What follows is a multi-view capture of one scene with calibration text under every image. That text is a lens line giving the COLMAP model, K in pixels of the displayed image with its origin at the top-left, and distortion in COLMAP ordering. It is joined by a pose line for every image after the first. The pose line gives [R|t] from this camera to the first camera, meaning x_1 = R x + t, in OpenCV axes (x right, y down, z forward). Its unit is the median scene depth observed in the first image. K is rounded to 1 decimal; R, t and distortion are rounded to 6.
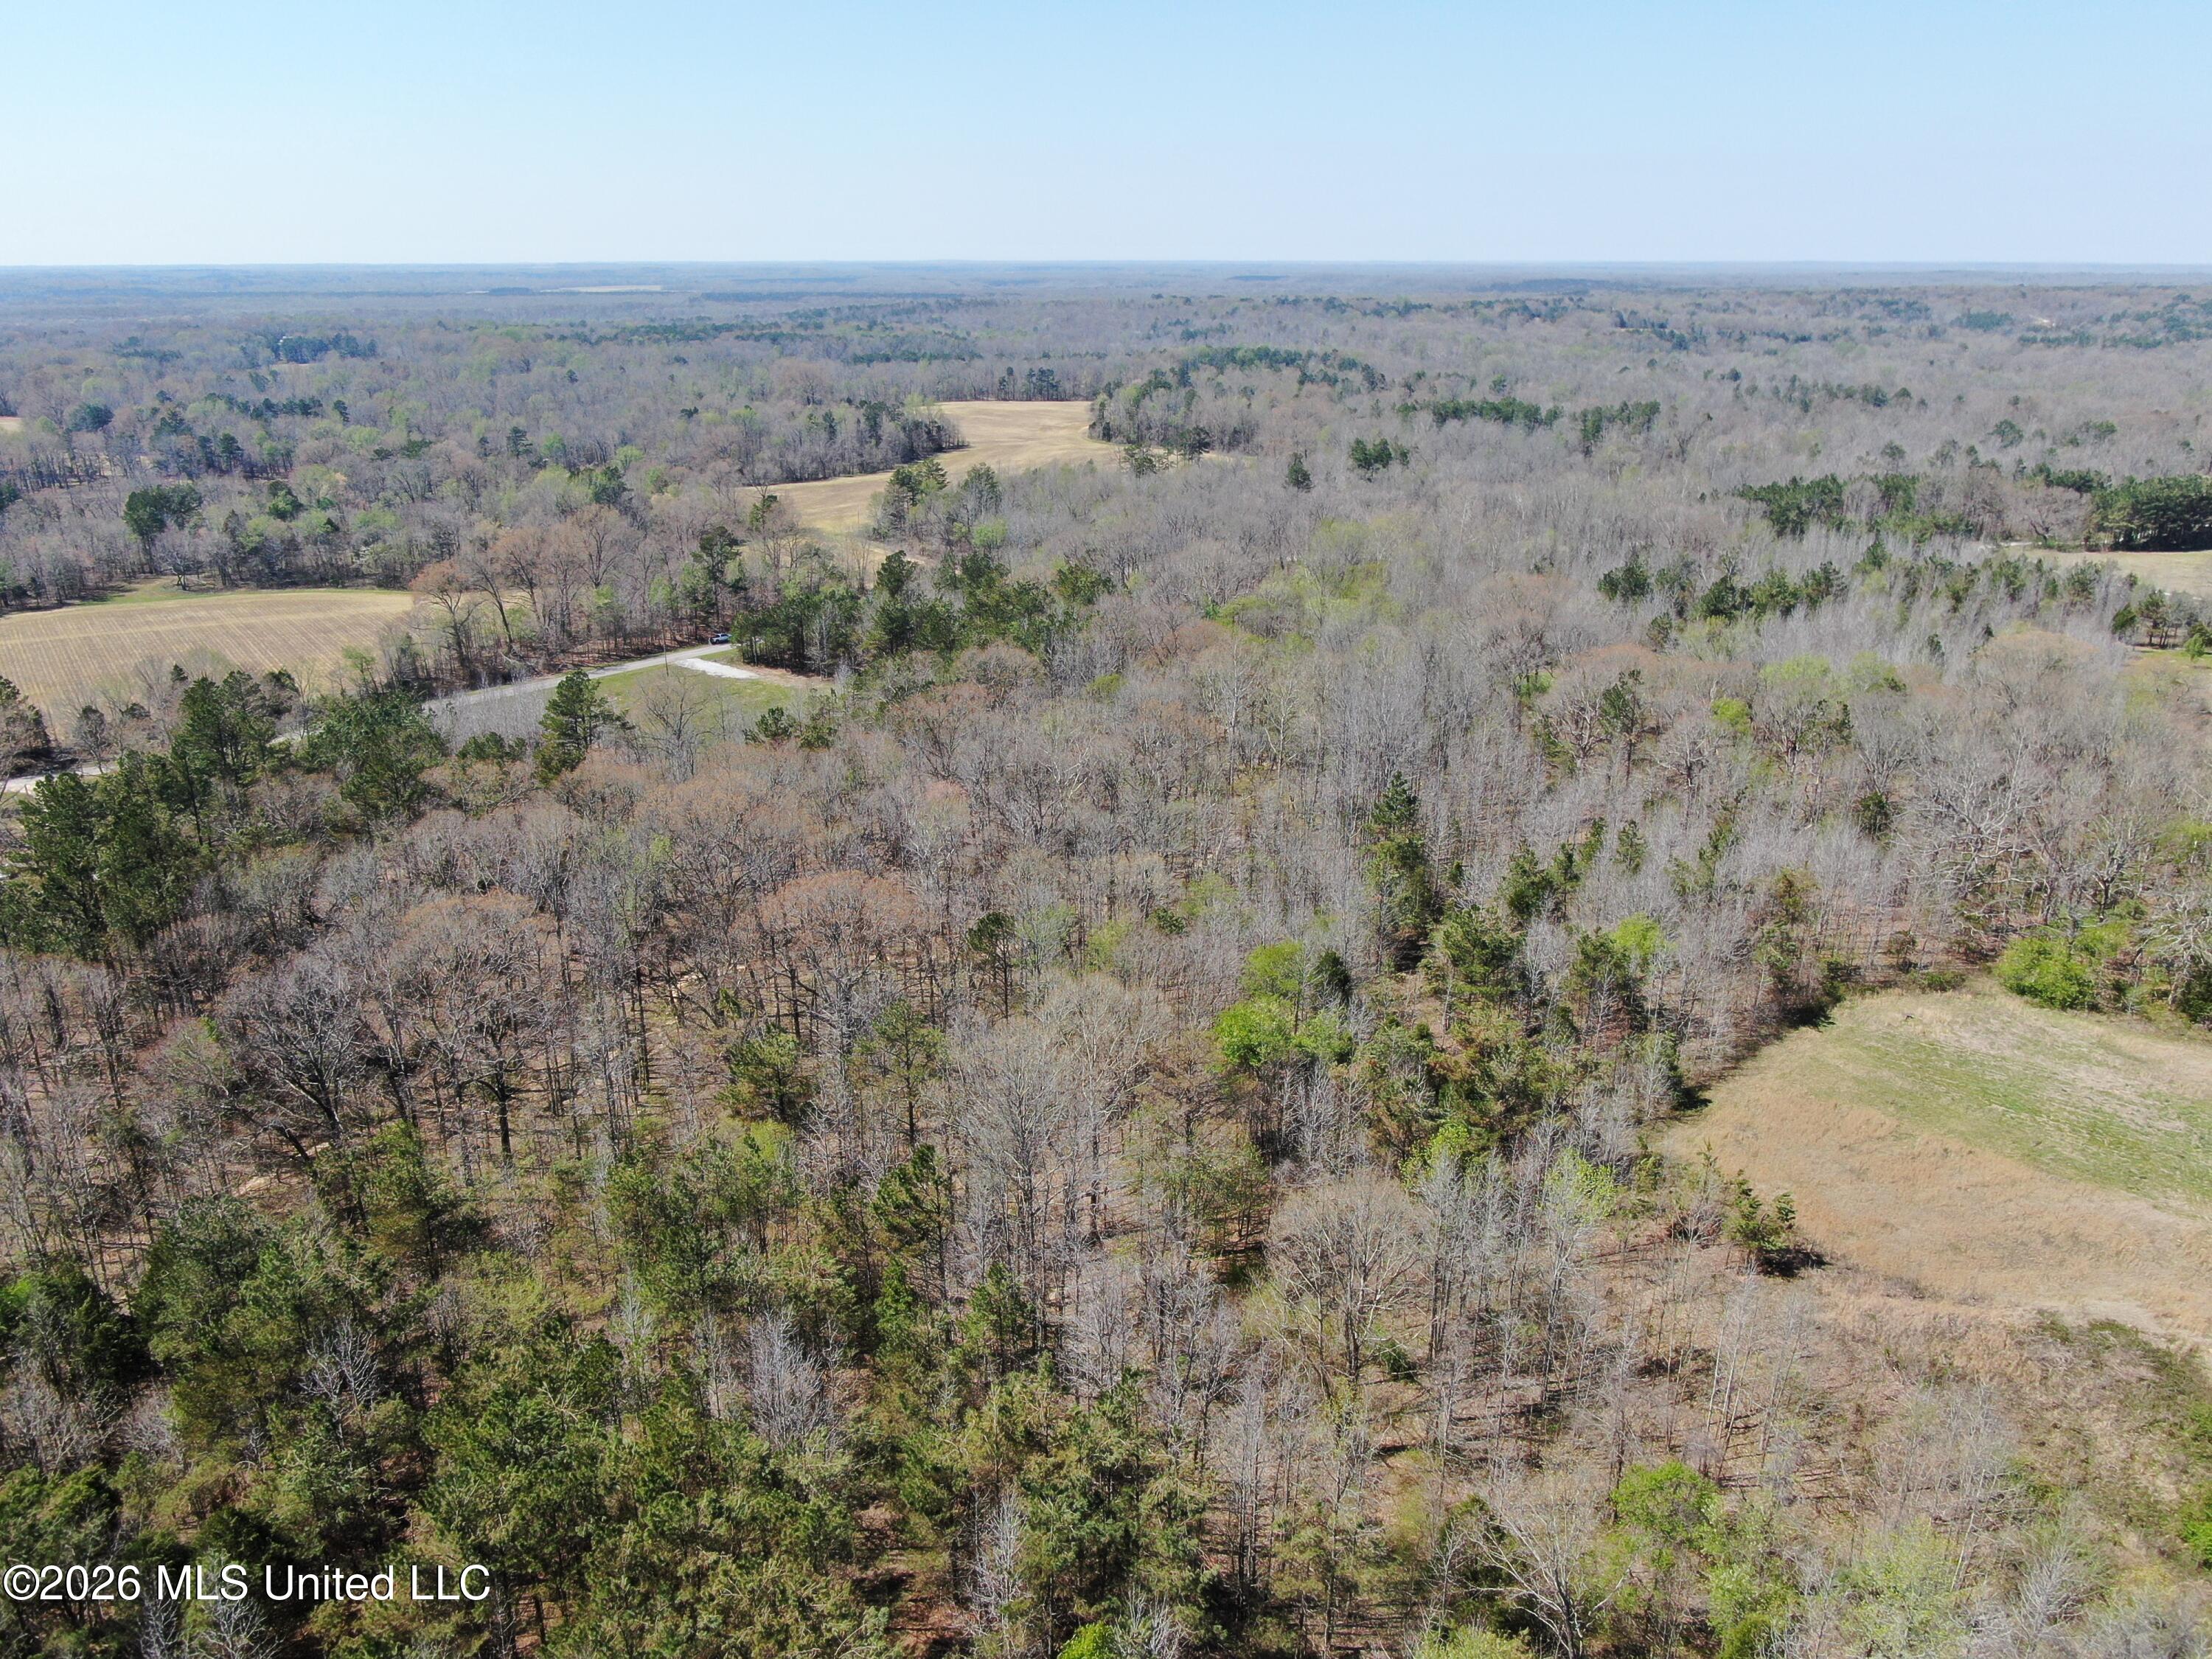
lens RADIAL K [[1639.1, 0, 1094.1], [0, 1639.1, 832.9], [0, 0, 1]] dist [-0.016730, 0.003043]
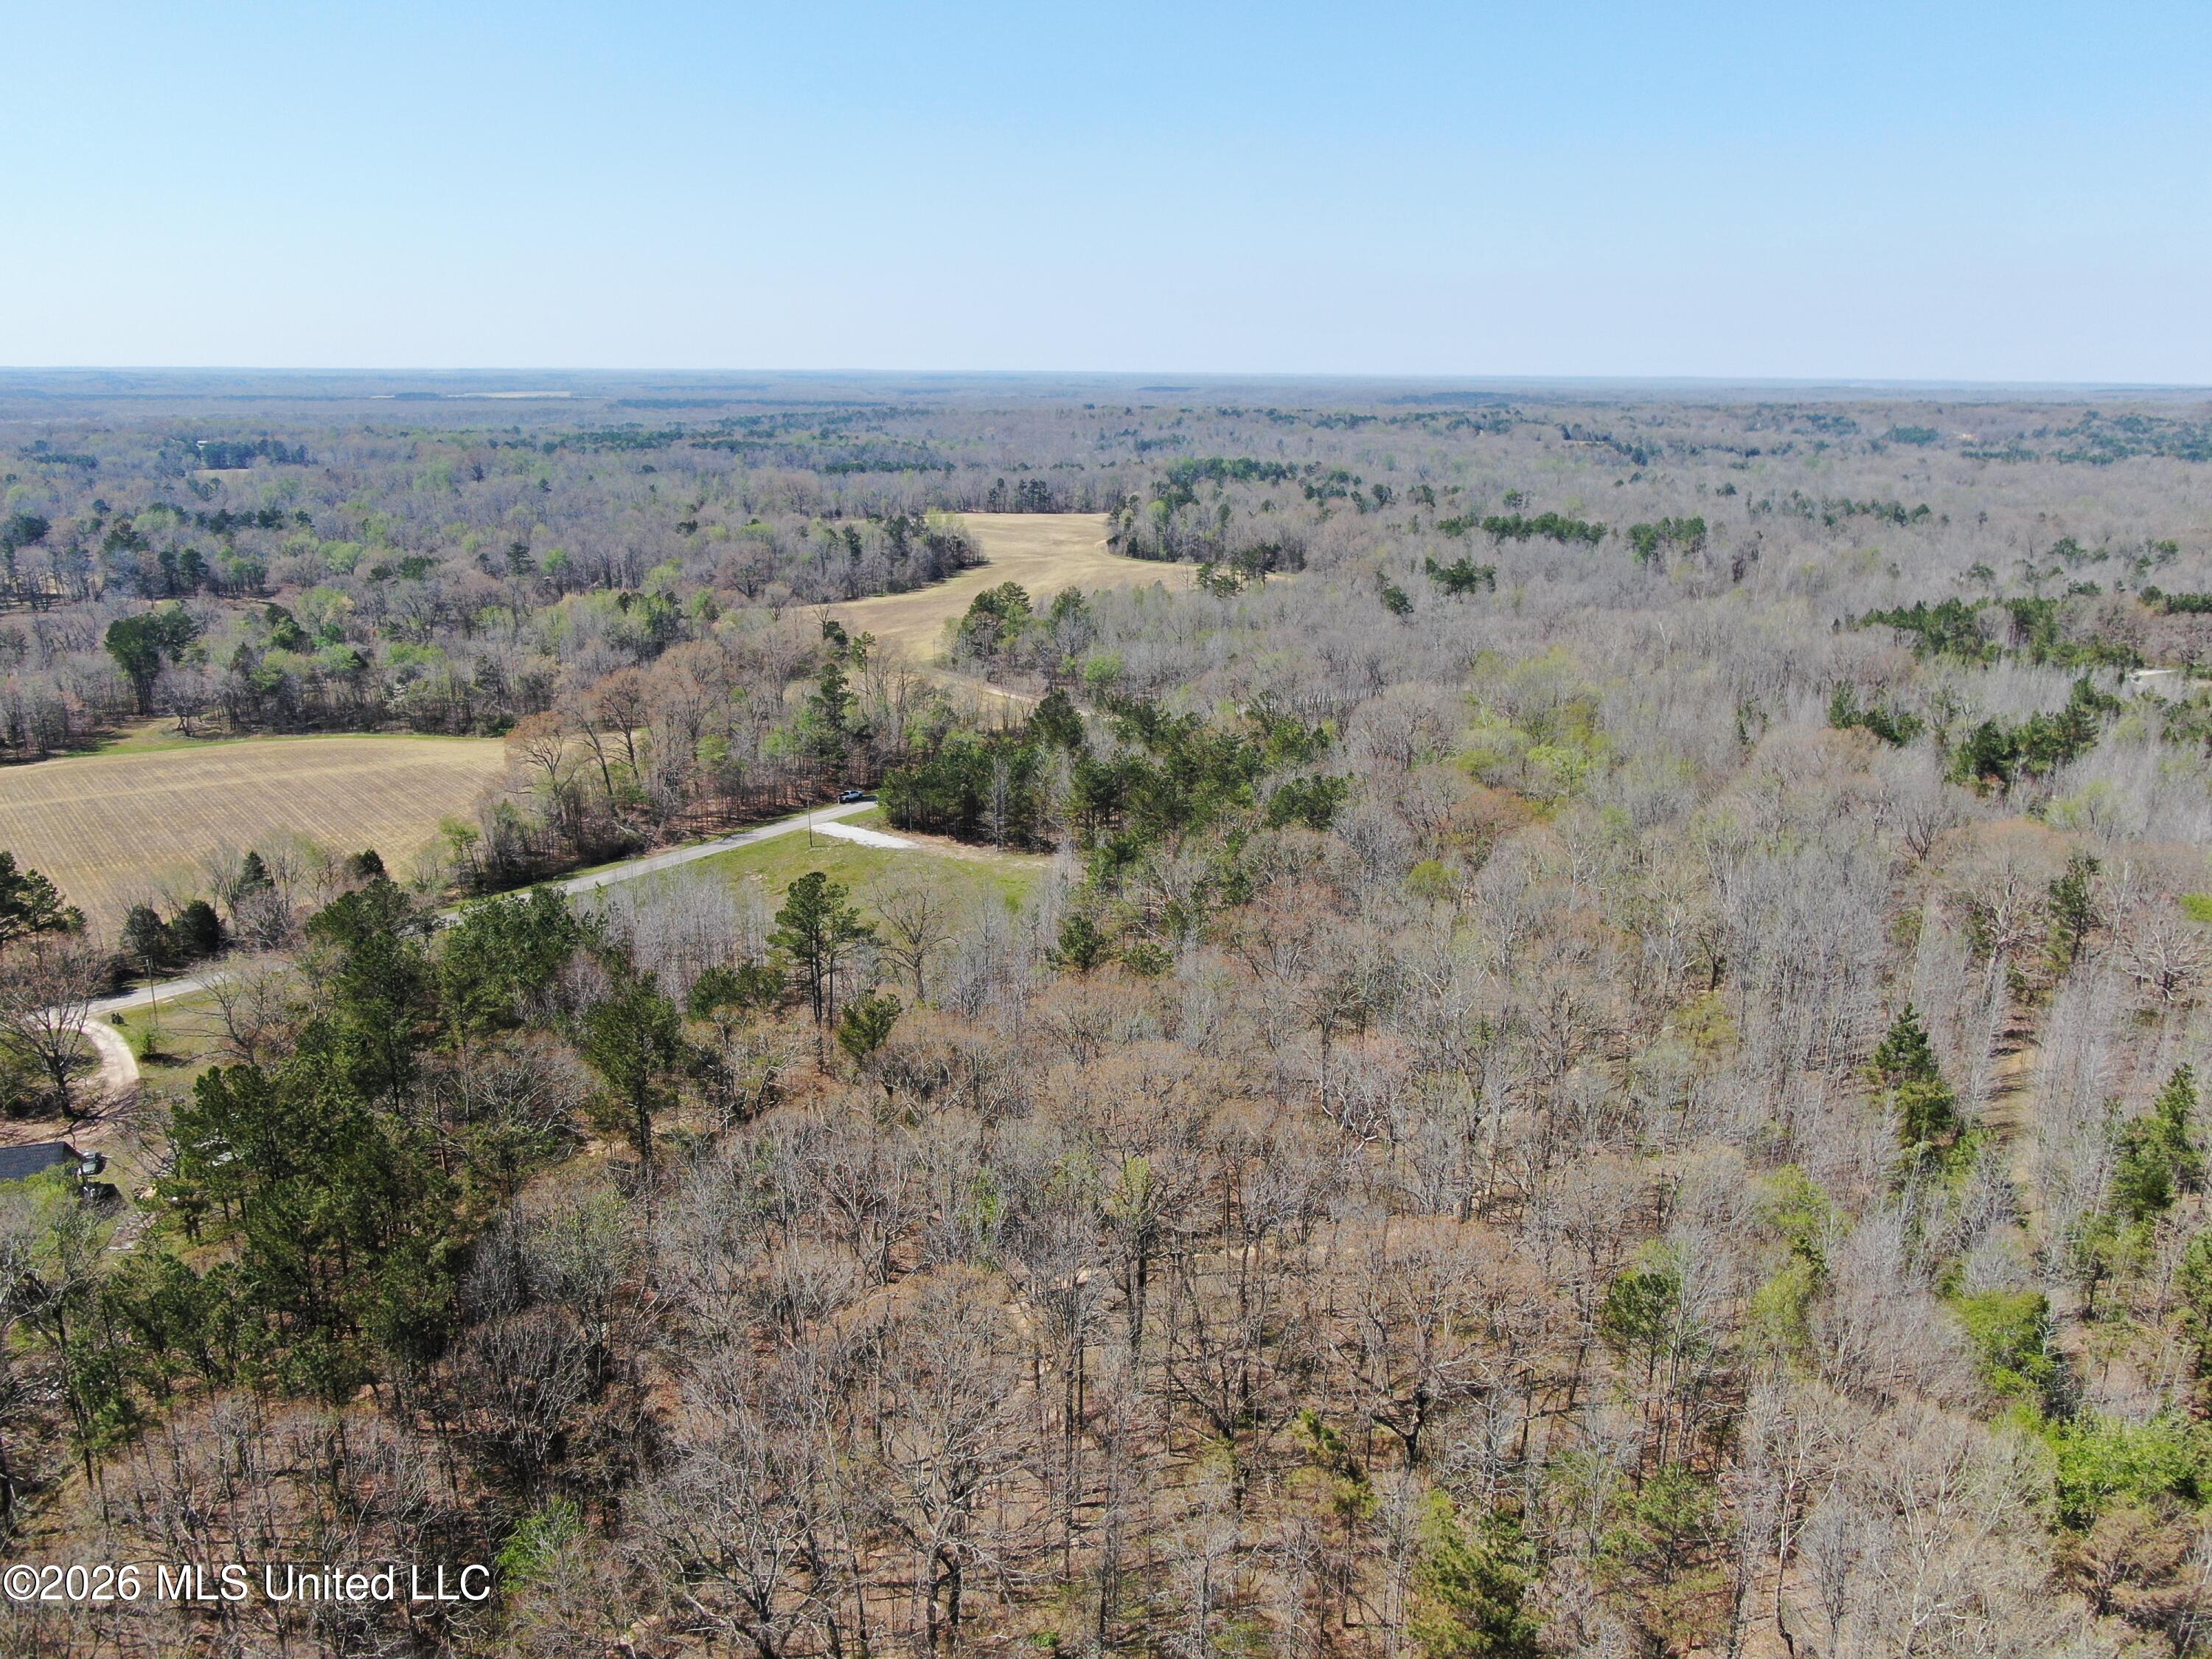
lens RADIAL K [[1639.1, 0, 1094.1], [0, 1639.1, 832.9], [0, 0, 1]] dist [-0.016730, 0.003043]
pose [[0.998079, -0.008498, 0.061364, -0.077112], [0.012267, 0.998044, -0.061306, -0.022677], [-0.060723, 0.061941, 0.996231, 0.067509]]
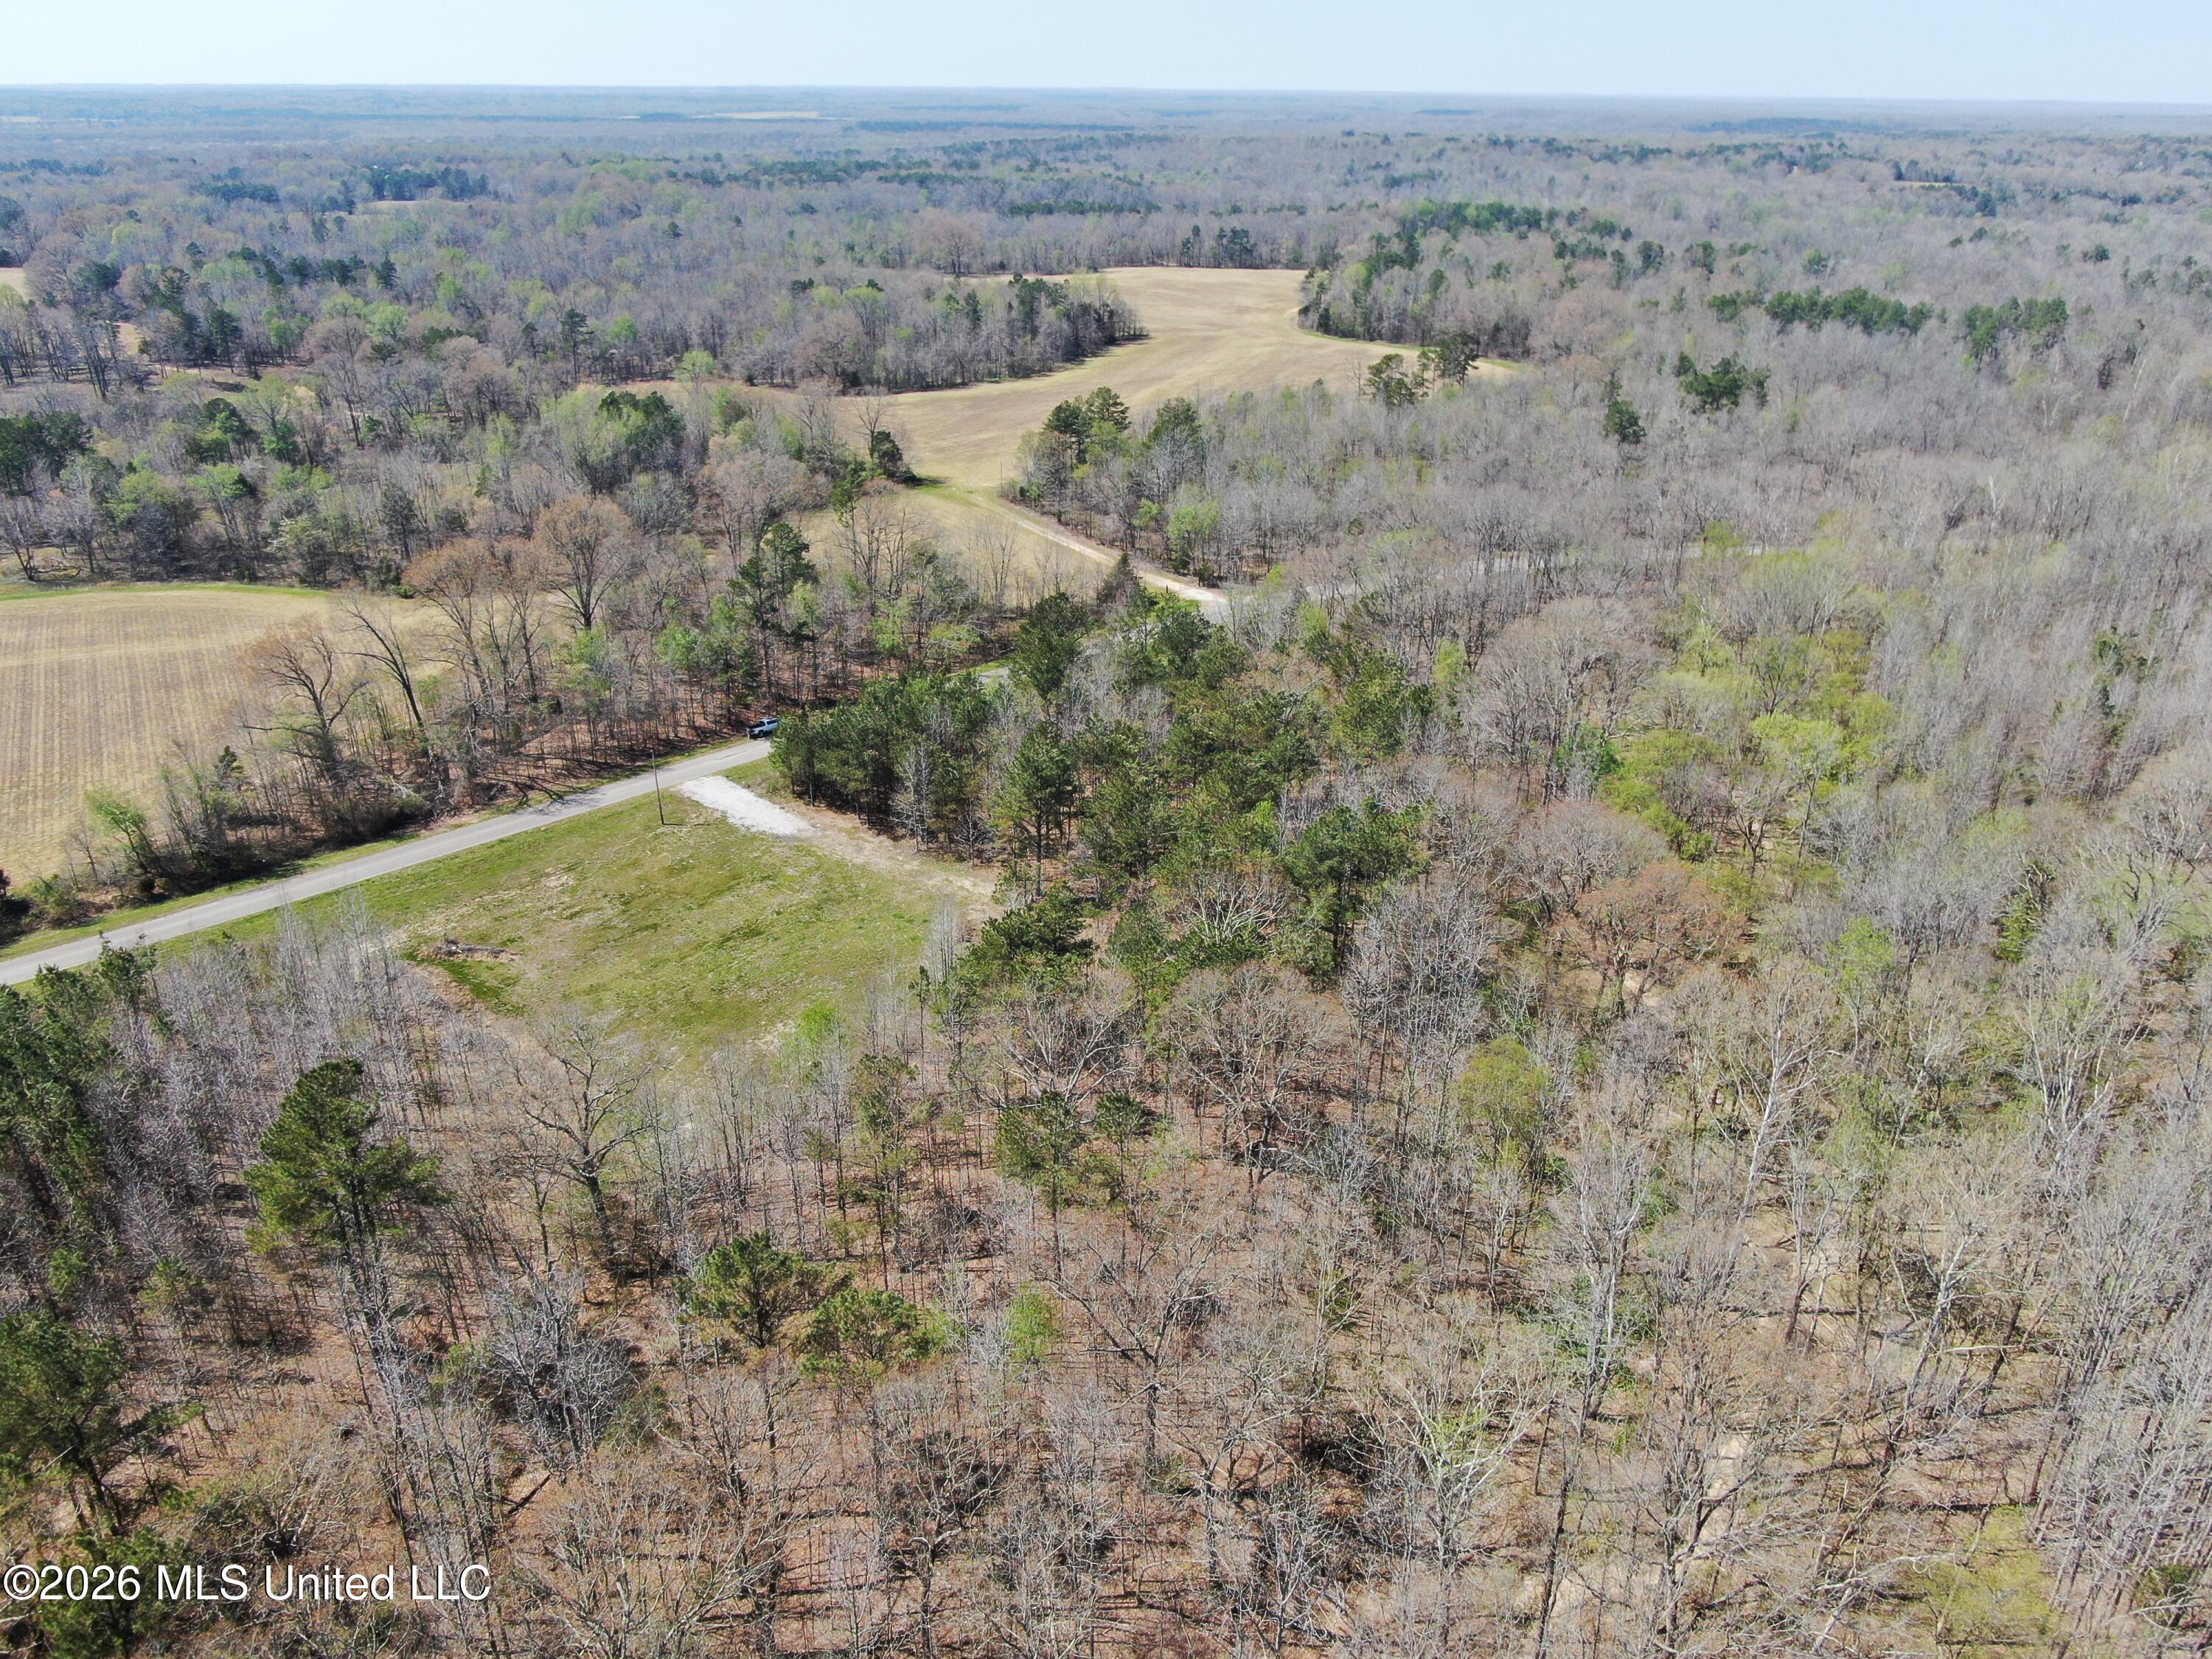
lens RADIAL K [[1639.1, 0, 1094.1], [0, 1639.1, 832.9], [0, 0, 1]] dist [-0.016730, 0.003043]
pose [[0.995352, 0.048451, -0.083224, -0.025663], [-0.040708, 0.994895, 0.092335, -0.071284], [0.087273, -0.088518, 0.992244, 0.196723]]
